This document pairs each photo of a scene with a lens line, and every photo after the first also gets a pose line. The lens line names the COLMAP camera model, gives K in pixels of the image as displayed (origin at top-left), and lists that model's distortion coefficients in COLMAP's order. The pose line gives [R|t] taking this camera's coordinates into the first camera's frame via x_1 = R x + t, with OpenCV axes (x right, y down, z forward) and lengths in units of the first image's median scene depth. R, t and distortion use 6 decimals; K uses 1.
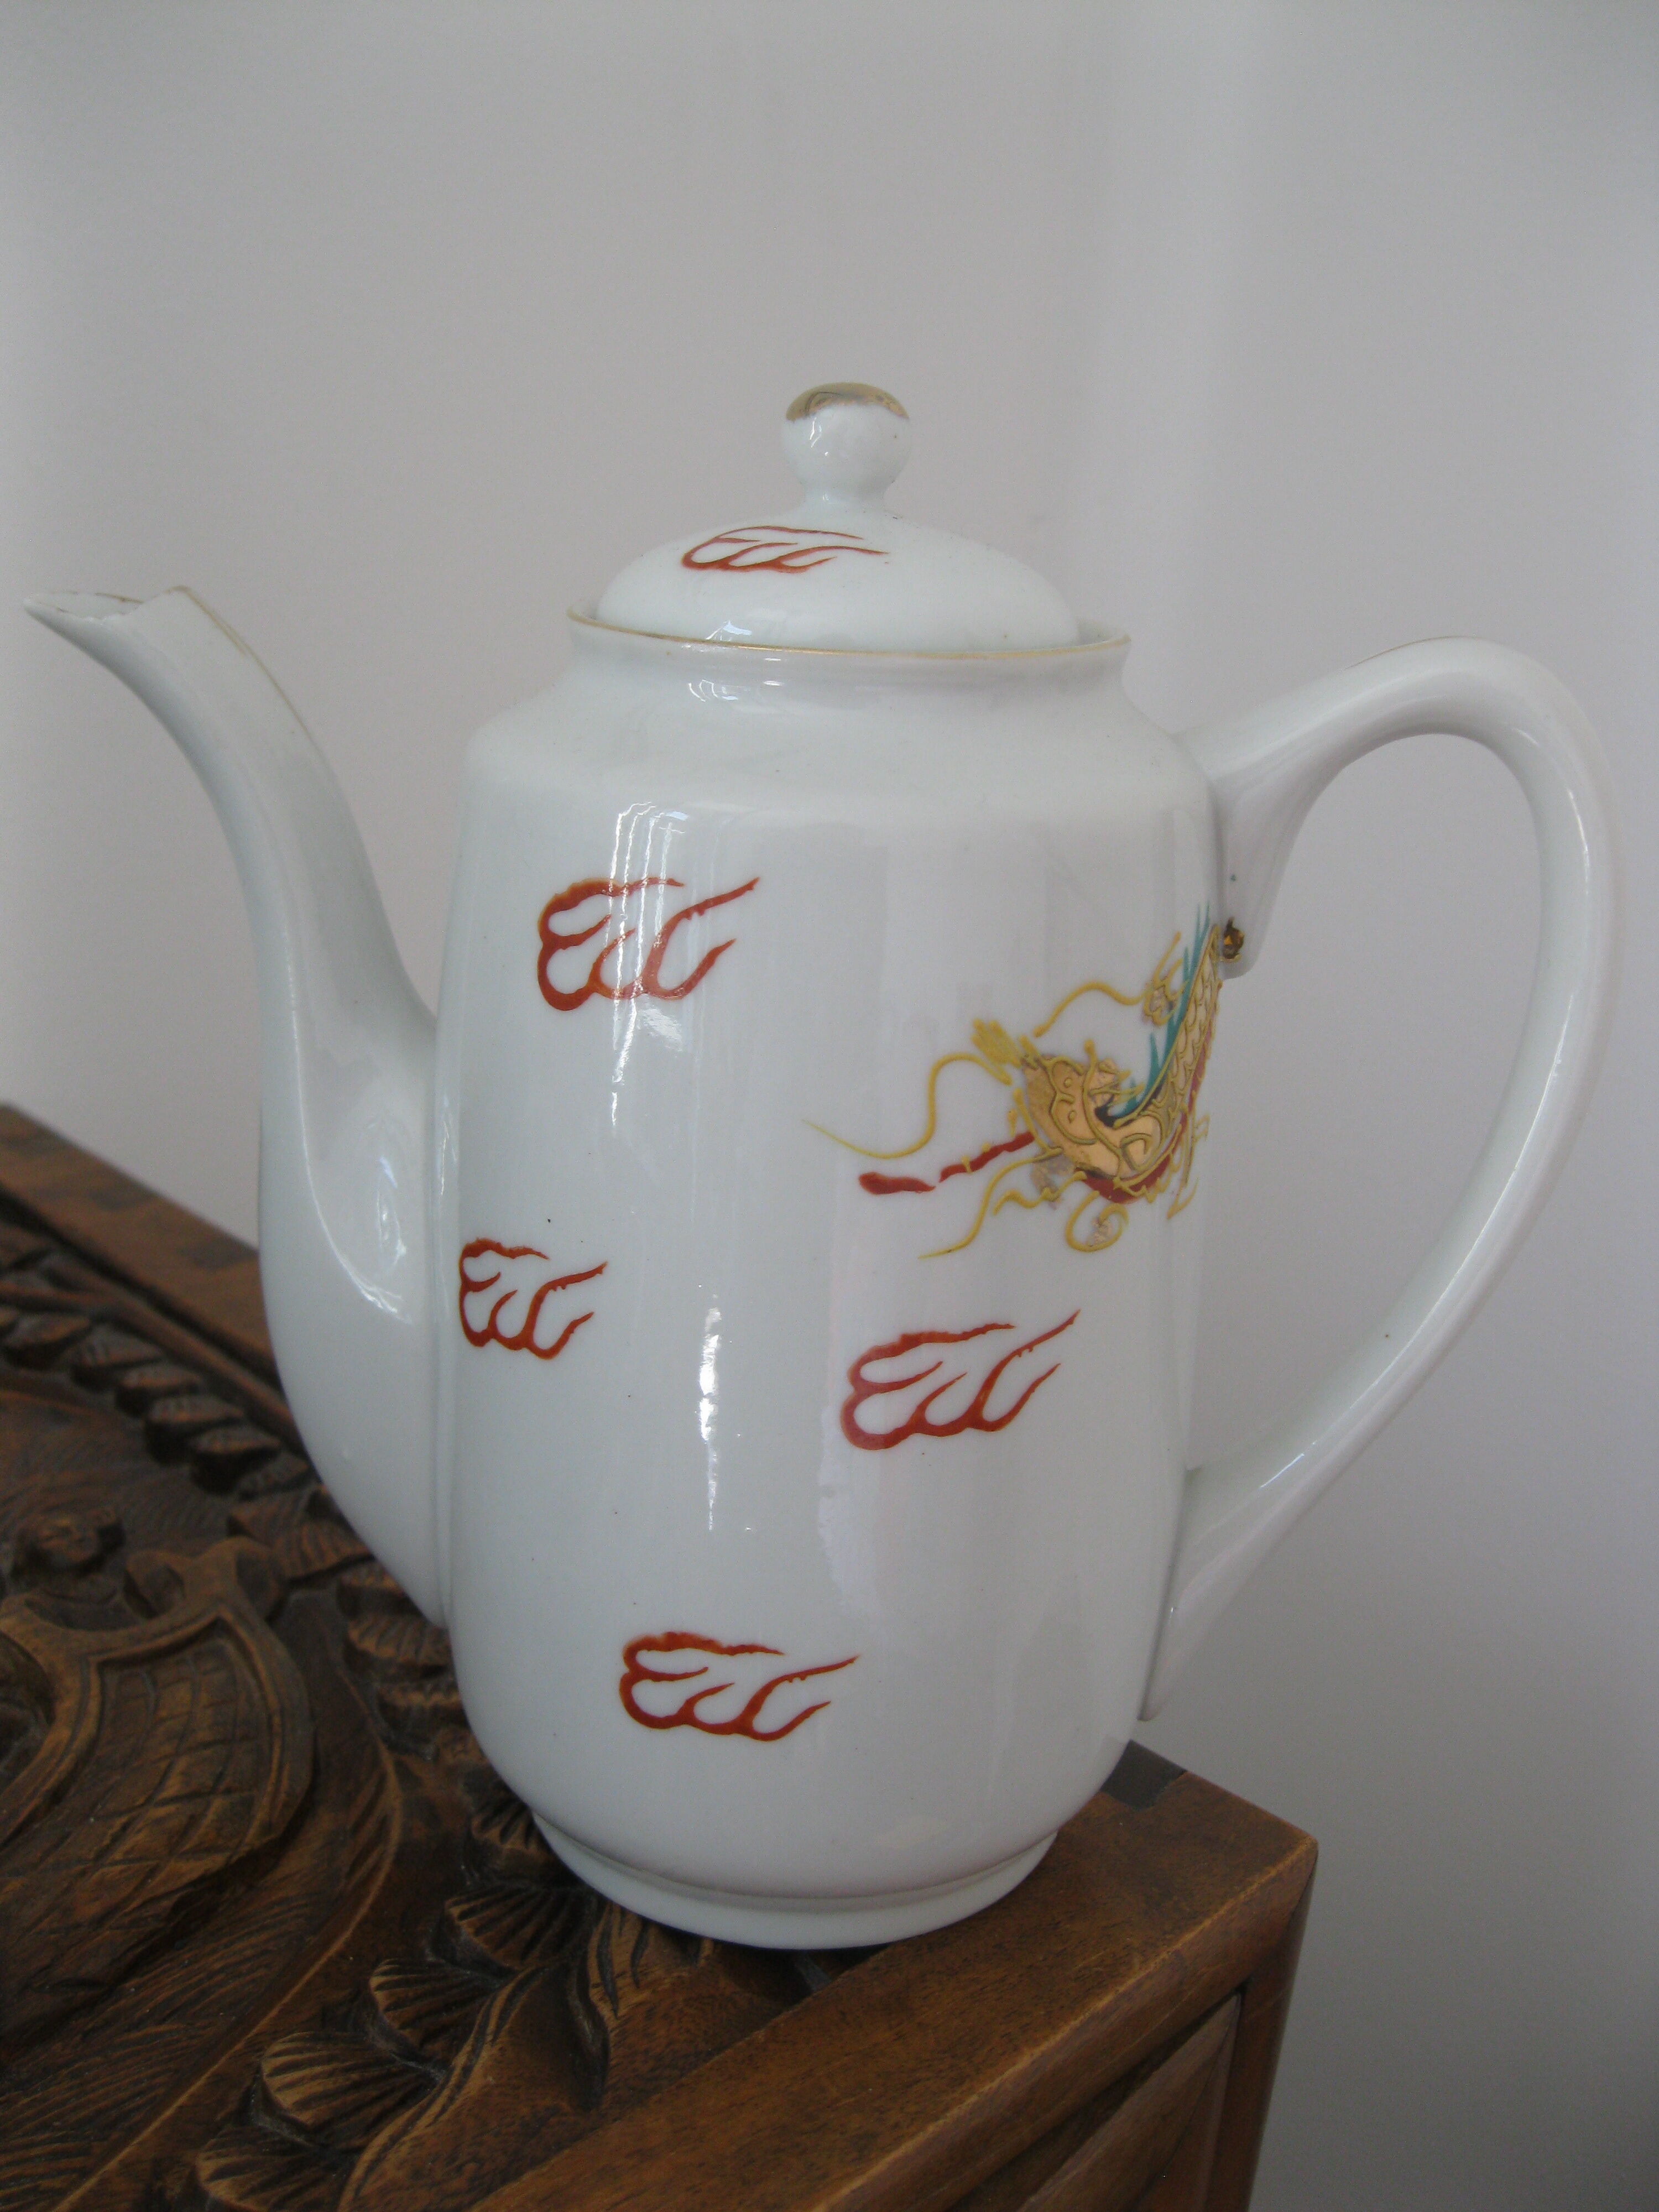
lens RADIAL K [[2258.5, 0, 825.8], [0, 2258.5, 1098.3], [0, 0, 1]] dist [-0.111431, 0.000000]
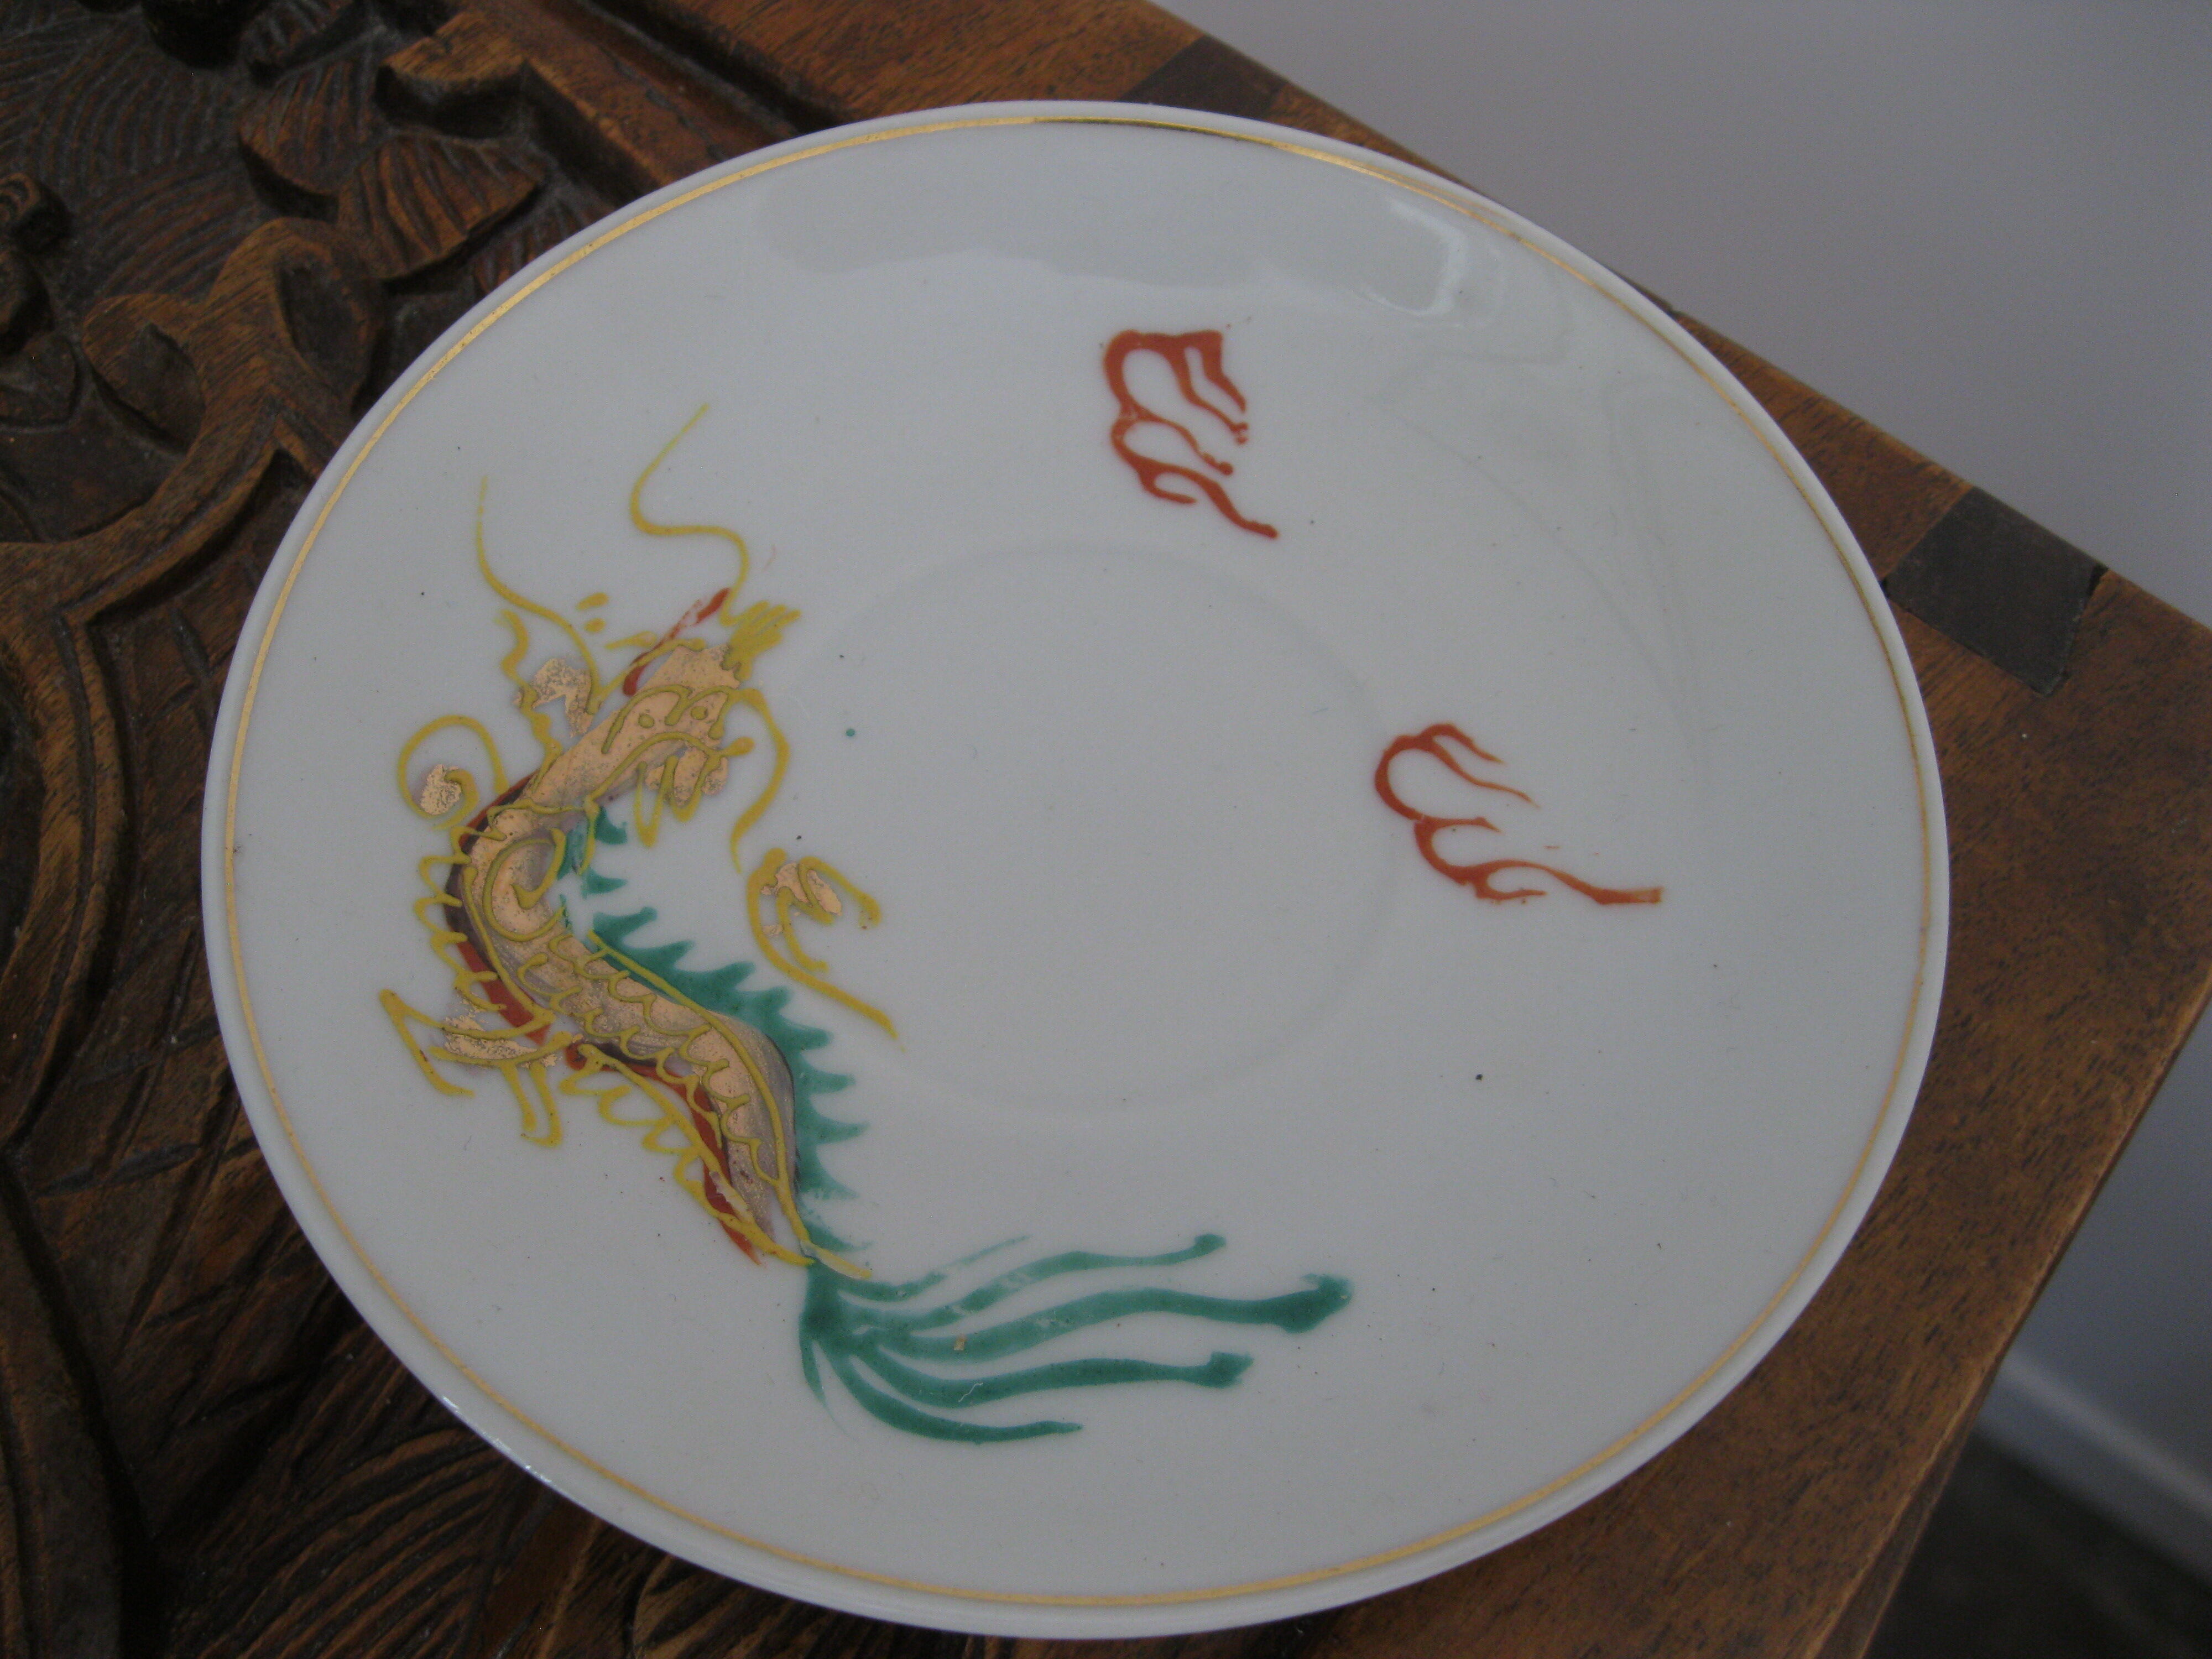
lens RADIAL K [[2258.5, 0, 1057.8], [0, 2258.5, 818.7], [0, 0, 1]] dist [-0.111431, 0.000000]
pose [[0.993175, -0.113706, -0.025961, -0.104607], [0.098460, 0.698079, 0.709219, -0.079758], [-0.062520, -0.706935, 0.704510, 0.688833]]
